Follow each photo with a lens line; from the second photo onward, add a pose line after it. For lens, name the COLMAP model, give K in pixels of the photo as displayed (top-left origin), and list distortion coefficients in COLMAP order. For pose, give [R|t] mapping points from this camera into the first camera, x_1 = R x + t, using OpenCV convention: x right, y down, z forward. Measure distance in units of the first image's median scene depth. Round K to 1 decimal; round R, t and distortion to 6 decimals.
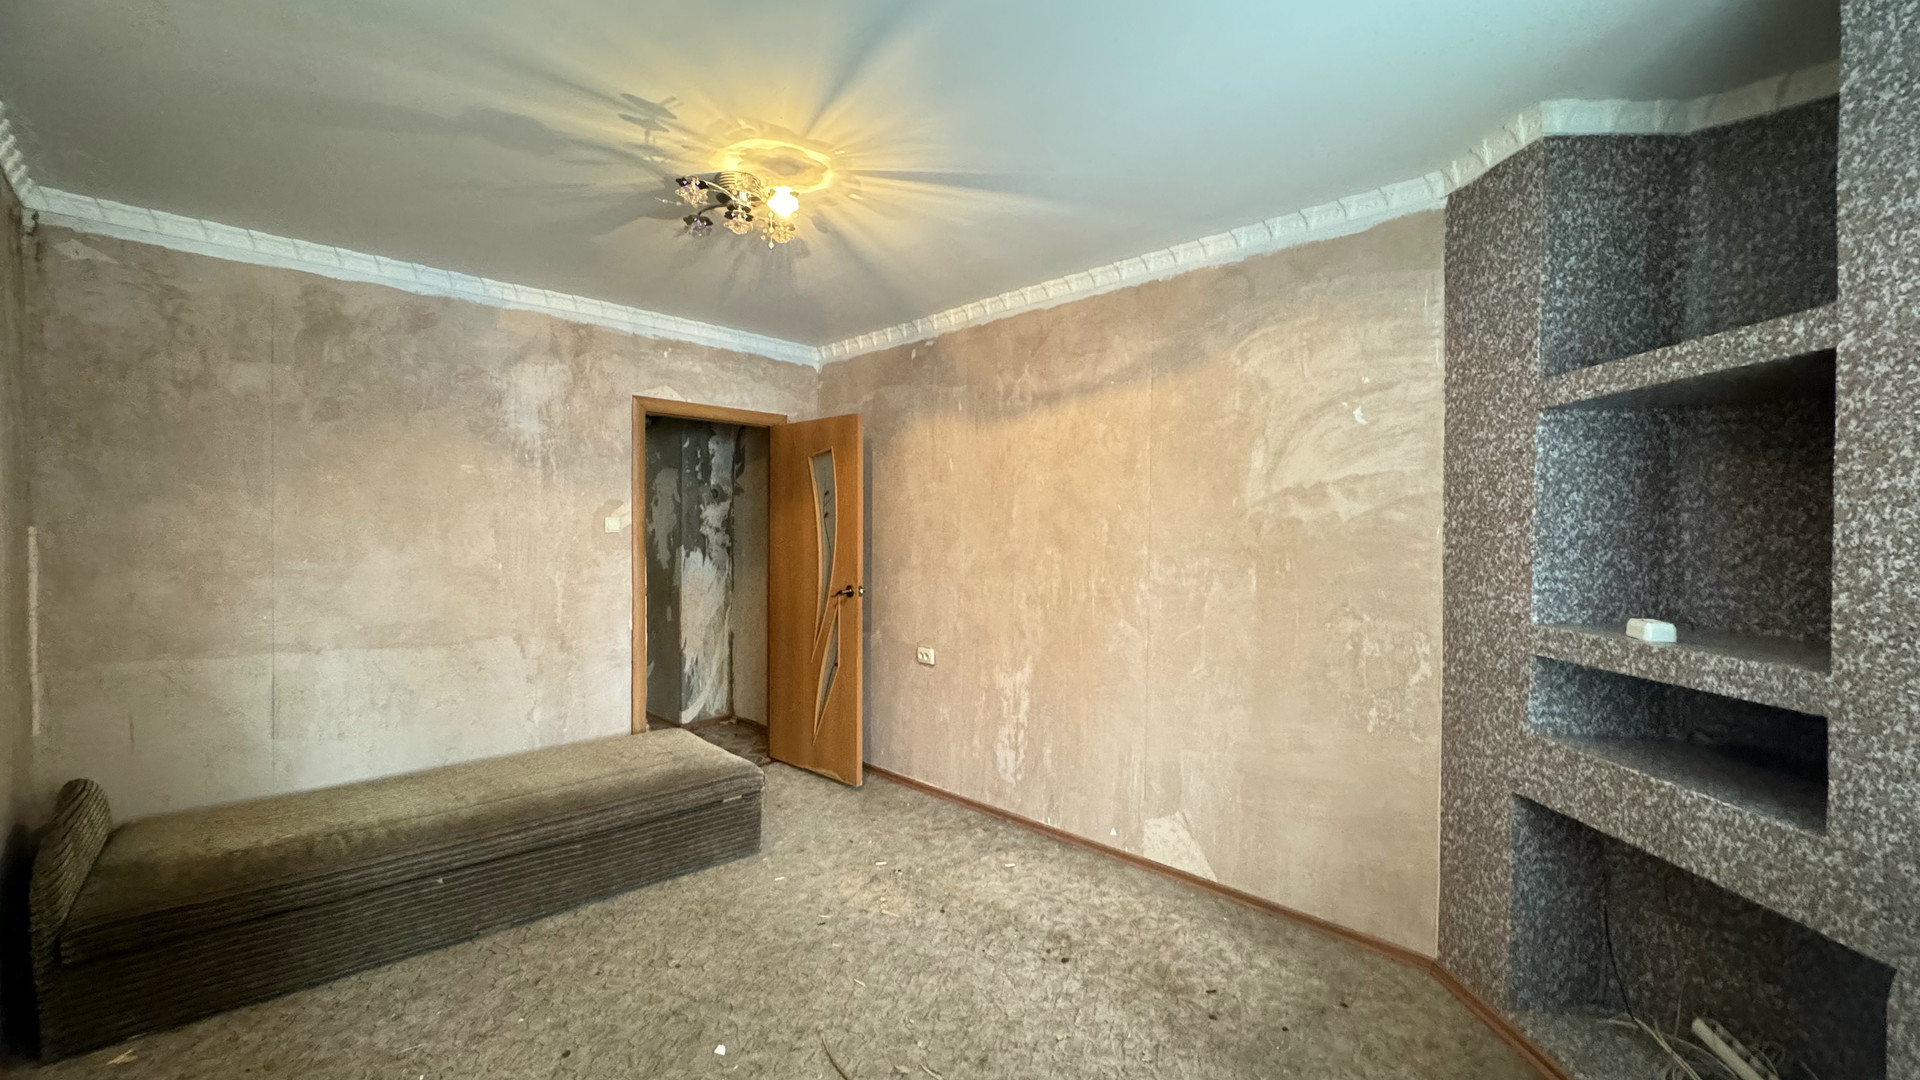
lens RADIAL K [[766.5, 0, 951.3], [0, 766.5, 524.5], [0, 0, 1]] dist [0.002951, -0.000631]
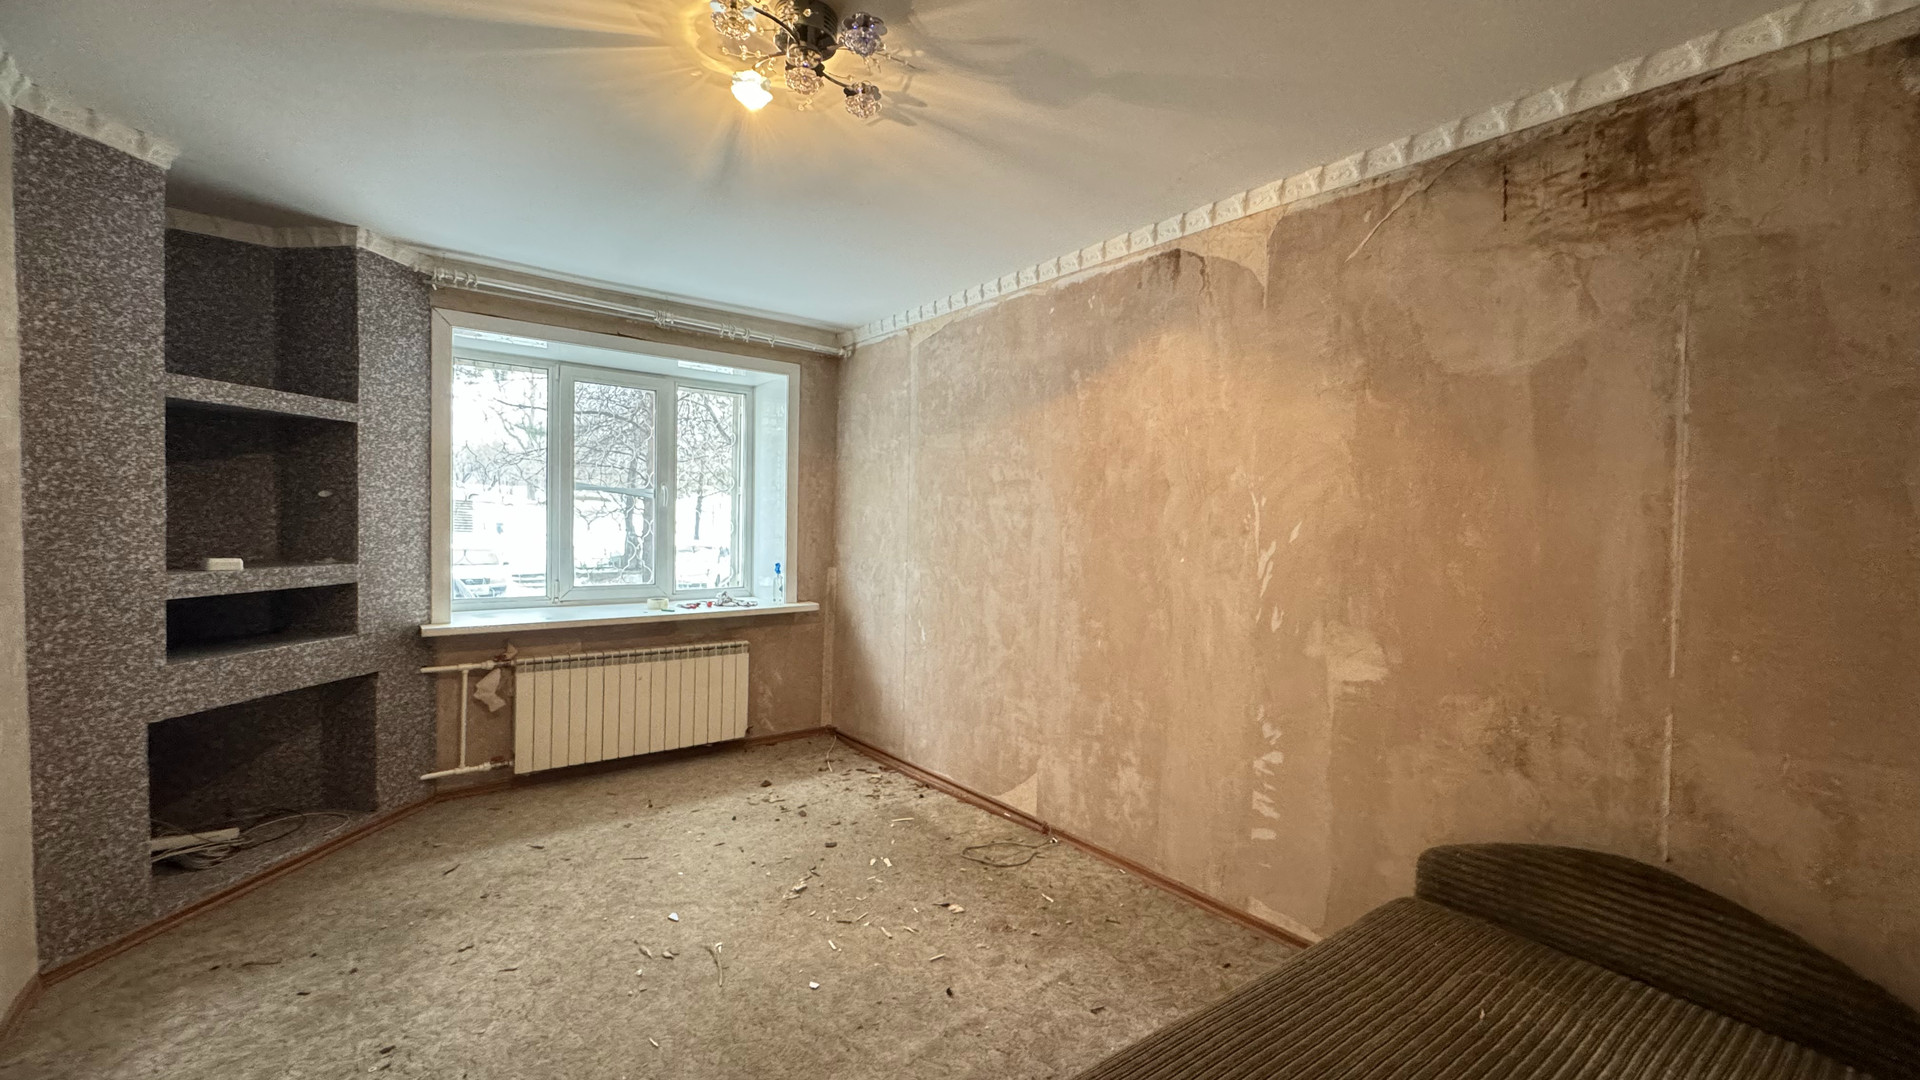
lens RADIAL K [[766.5, 0, 944.2], [0, 766.5, 547.6], [0, 0, 1]] dist [0.002951, -0.000631]
pose [[-0.991337, -0.026947, 0.128547, -0.578883], [-0.022933, 0.999205, 0.032605, 0.018933], [-0.129324, 0.029374, -0.991167, 1.941538]]
